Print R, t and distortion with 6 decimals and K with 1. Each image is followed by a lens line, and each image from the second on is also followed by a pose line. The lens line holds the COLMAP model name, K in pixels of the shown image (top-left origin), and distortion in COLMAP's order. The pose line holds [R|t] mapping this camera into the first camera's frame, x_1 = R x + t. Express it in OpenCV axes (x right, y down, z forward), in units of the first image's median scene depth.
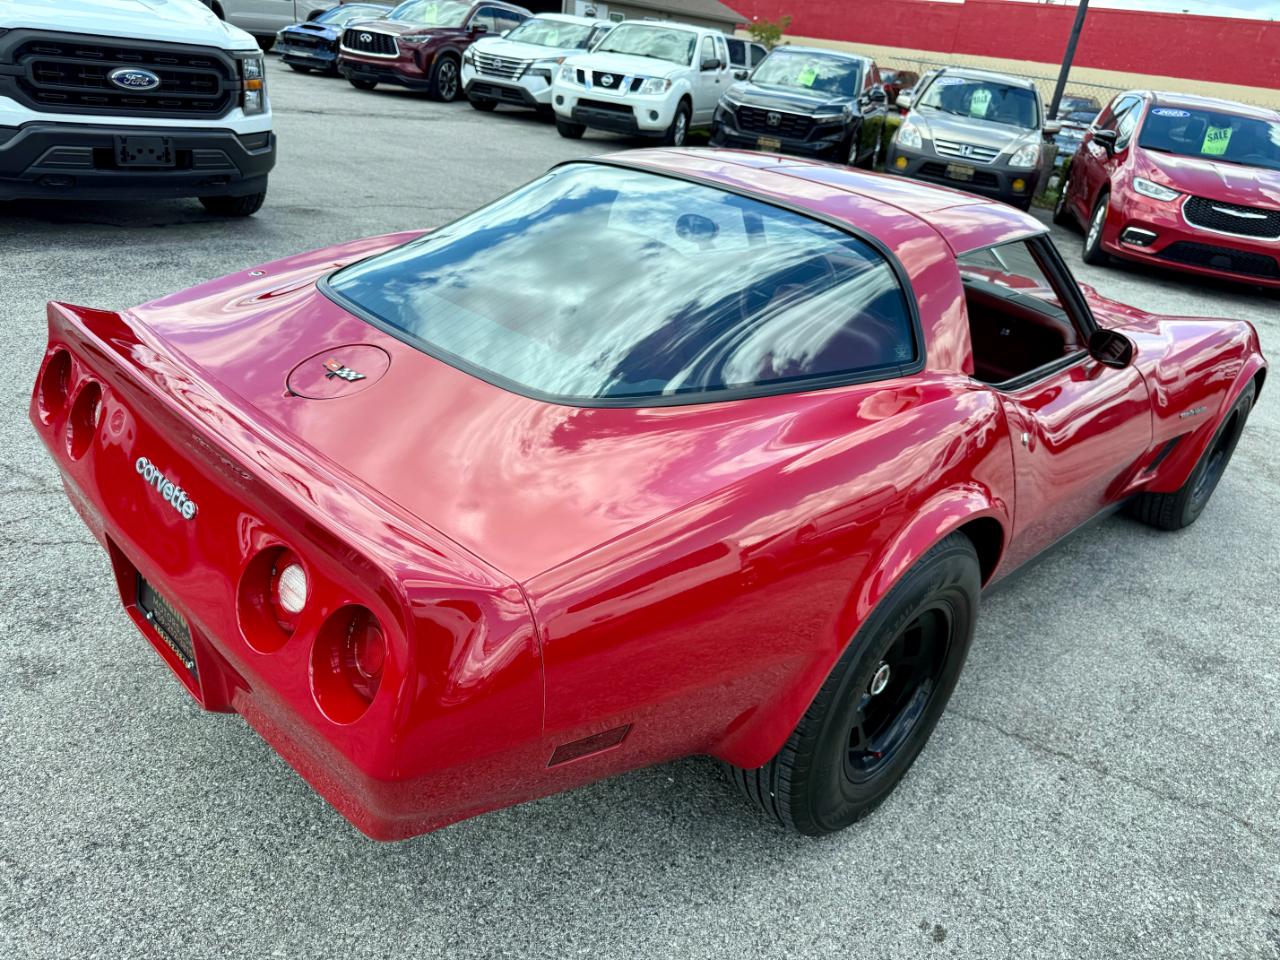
lens RADIAL K [[916.4, 0, 641.3], [0, 916.4, 483.1], [0, 0, 1]] dist [0.013192, -0.020003]
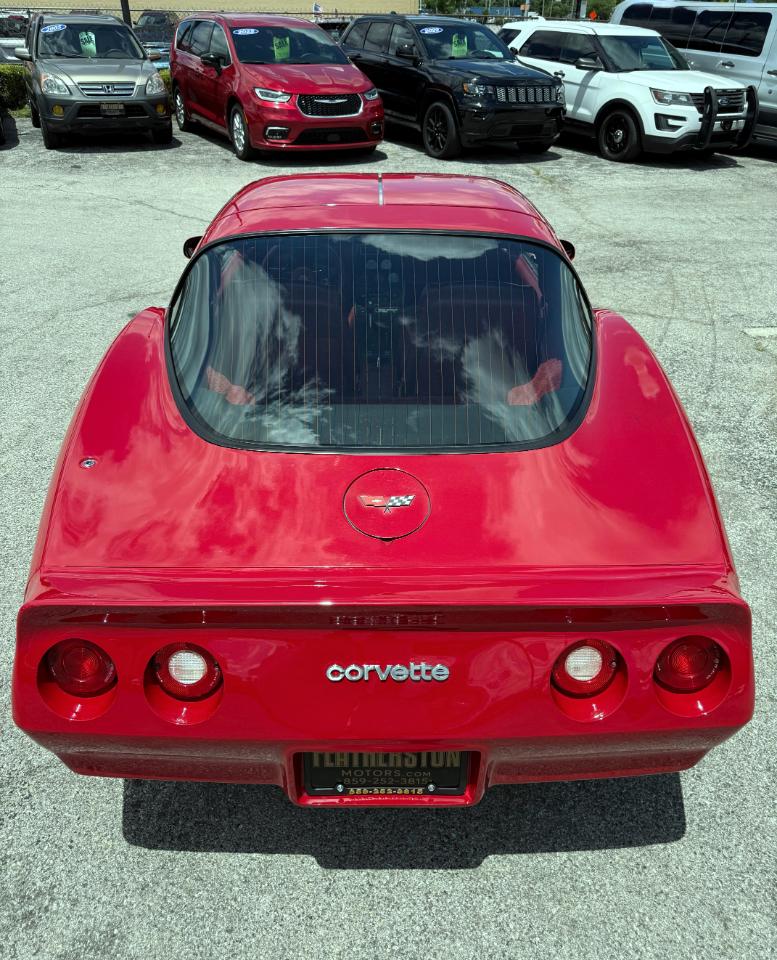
lens RADIAL K [[745.9, 0, 386.0], [0, 745.9, 442.8], [0, 0, 1]] dist [-0.002365, -0.002514]
pose [[0.703204, -0.453354, 0.547699, -0.670447], [0.378465, 0.890809, 0.251441, -0.351238], [-0.601887, 0.030471, 0.798000, 0.217397]]
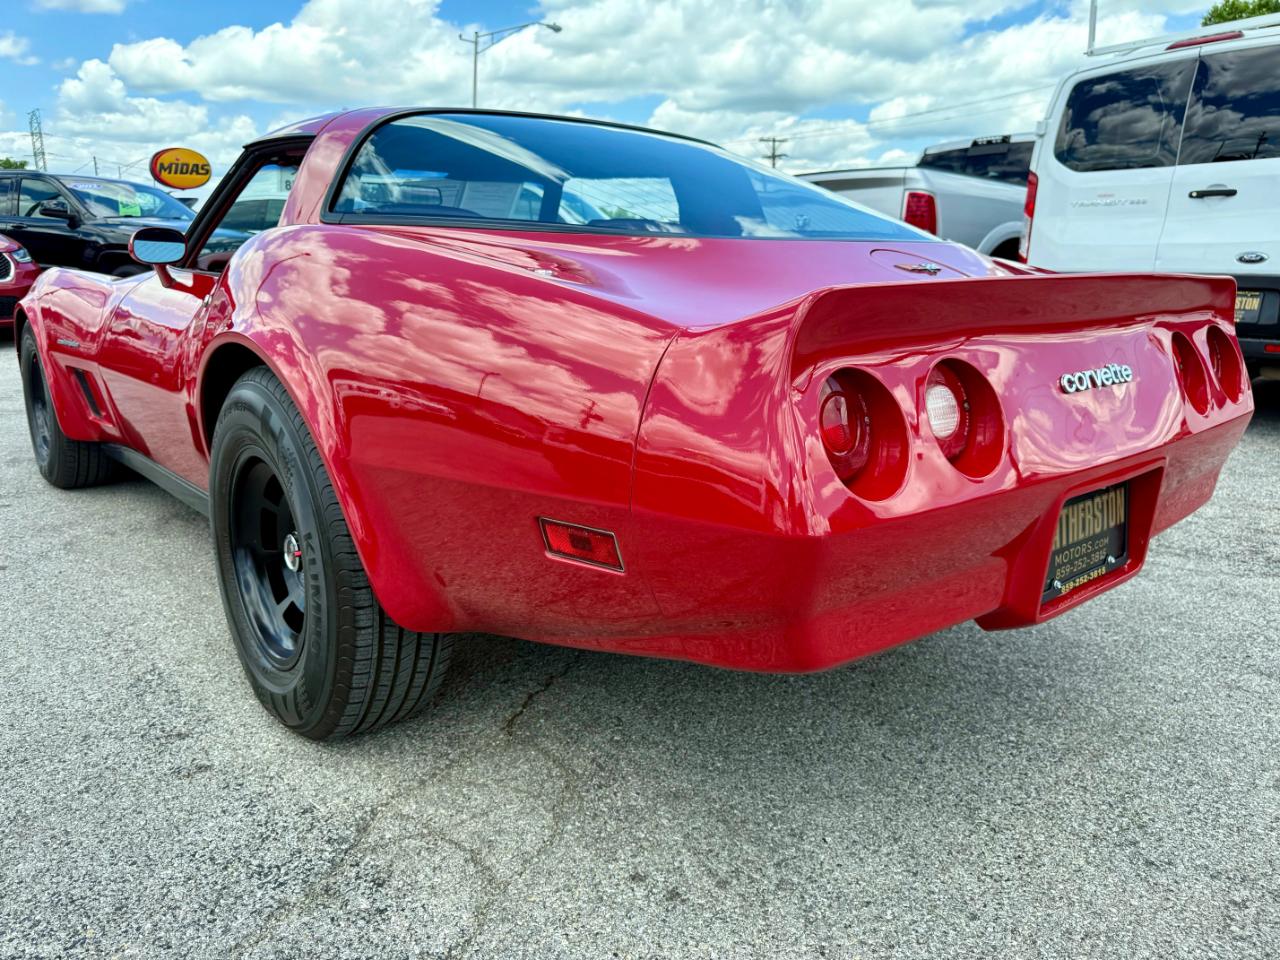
lens RADIAL K [[916.4, 0, 646.5], [0, 916.4, 475.4], [0, 0, 1]] dist [0.013192, -0.020003]
pose [[0.094394, -0.358099, 0.928900, -1.091481], [0.435246, 0.854012, 0.285000, -0.277717], [-0.895349, 0.377397, 0.236475, 0.926769]]
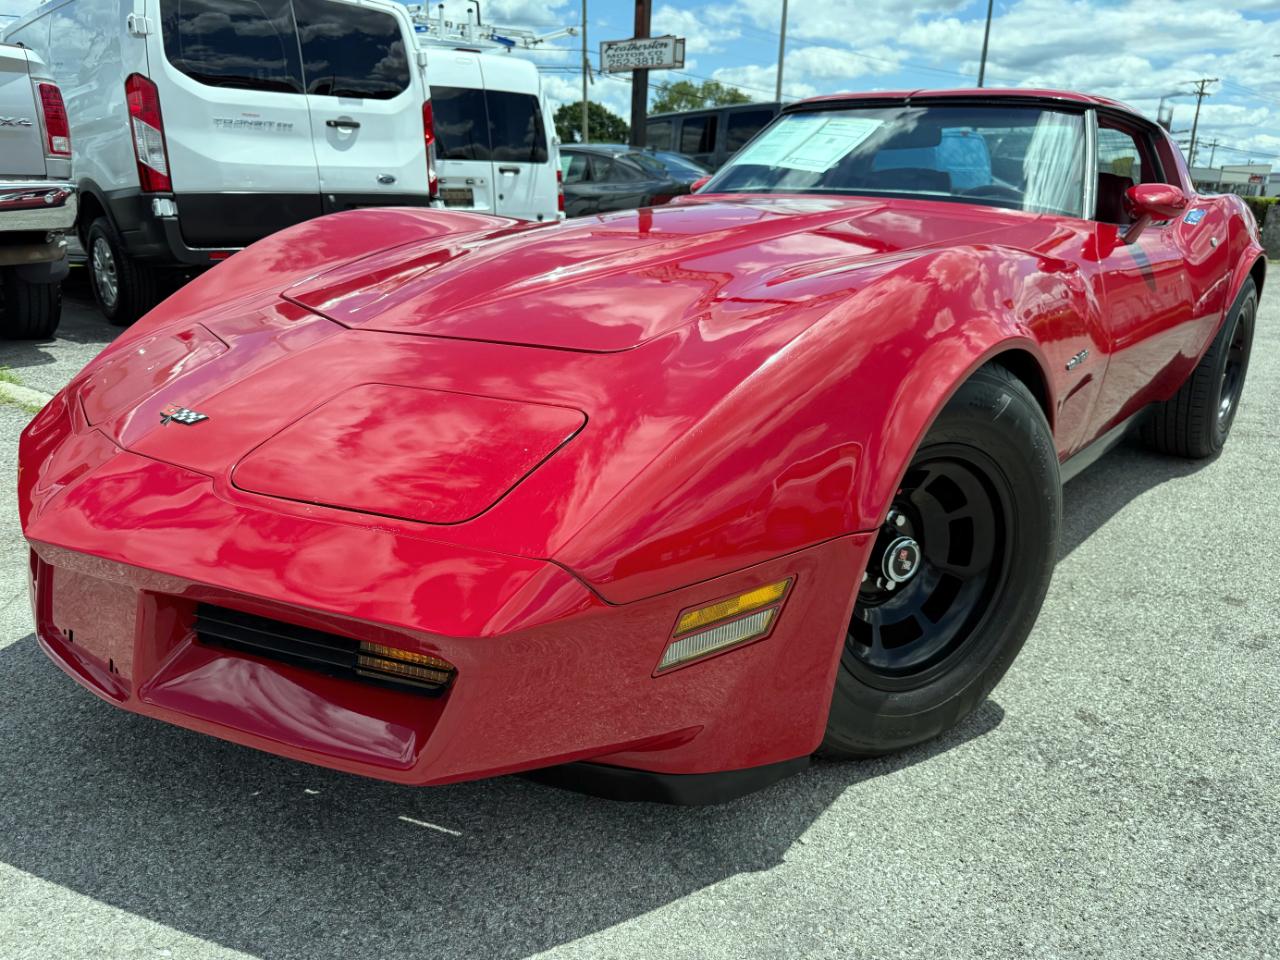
lens RADIAL K [[947.2, 0, 643.9], [0, 947.2, 496.8], [0, 0, 1]] dist [-0.002359, -0.008498]
pose [[-0.984595, -0.128687, -0.118371, 0.920343], [-0.174827, 0.714159, 0.677800, -0.949575], [-0.002688, 0.688053, -0.725655, 2.941827]]
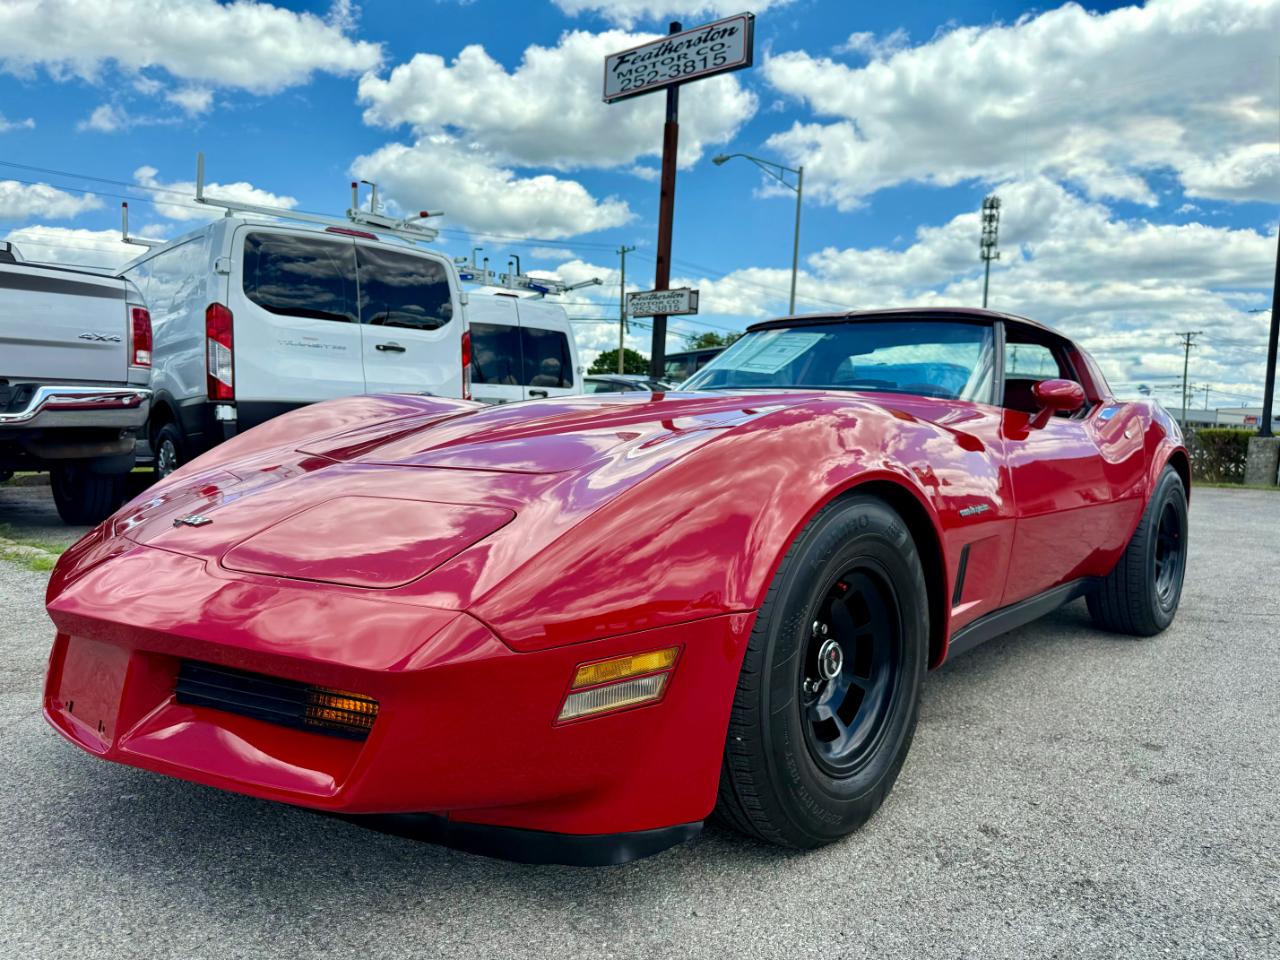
lens RADIAL K [[916.4, 0, 643.8], [0, 916.4, 479.7], [0, 0, 1]] dist [0.013192, -0.020003]
pose [[-0.984541, -0.168036, -0.049426, 0.822768], [-0.170836, 0.858967, 0.482691, -0.961278], [-0.038654, 0.483673, -0.874395, 3.091066]]
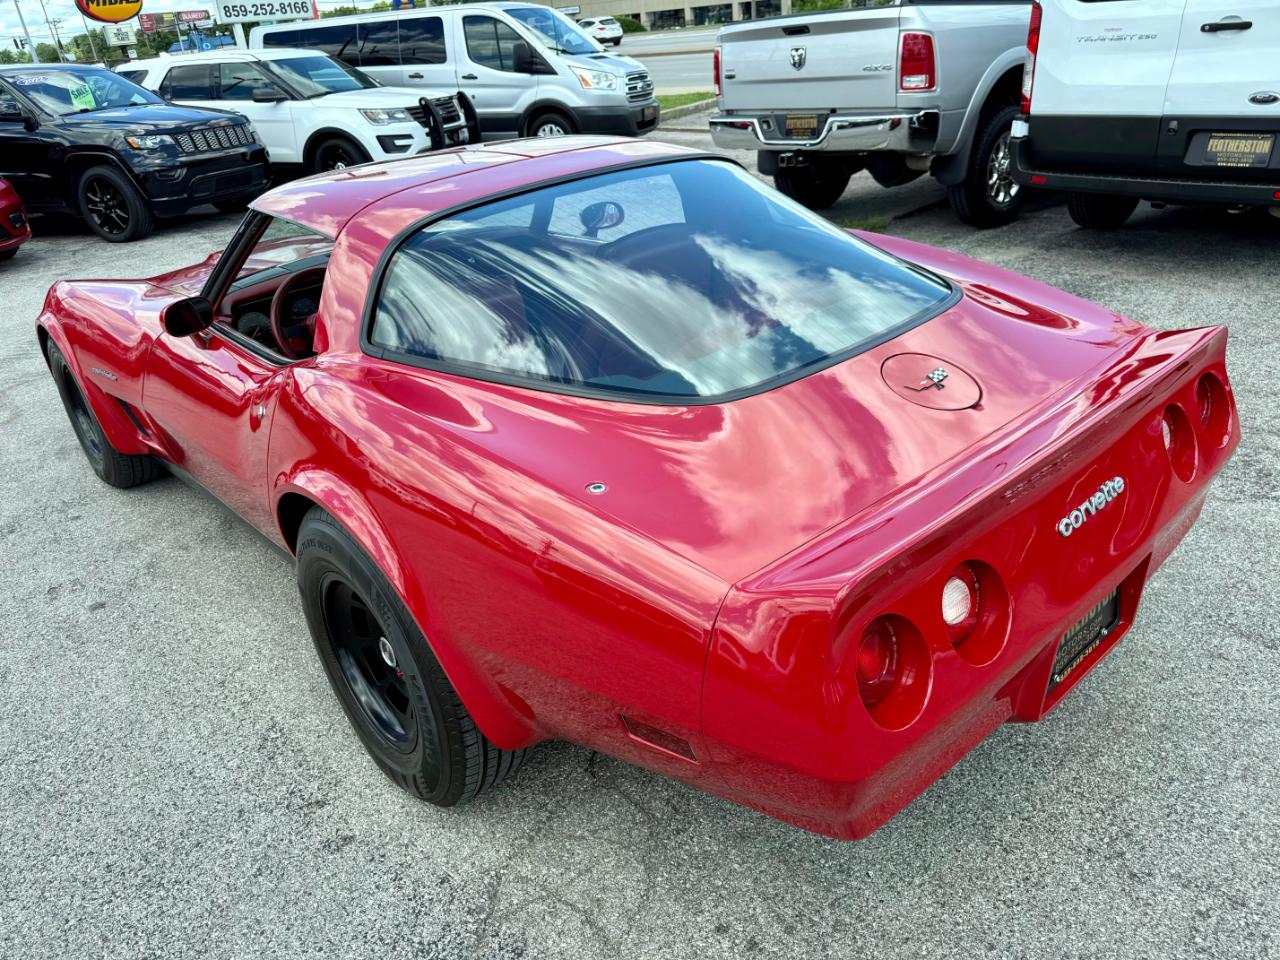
lens RADIAL K [[916.4, 0, 642.4], [0, 916.4, 475.6], [0, 0, 1]] dist [0.013192, -0.020003]
pose [[0.058206, -0.556571, 0.828758, -1.044084], [0.518513, 0.726261, 0.451320, -0.560687], [-0.853086, 0.403453, 0.330862, 0.816807]]
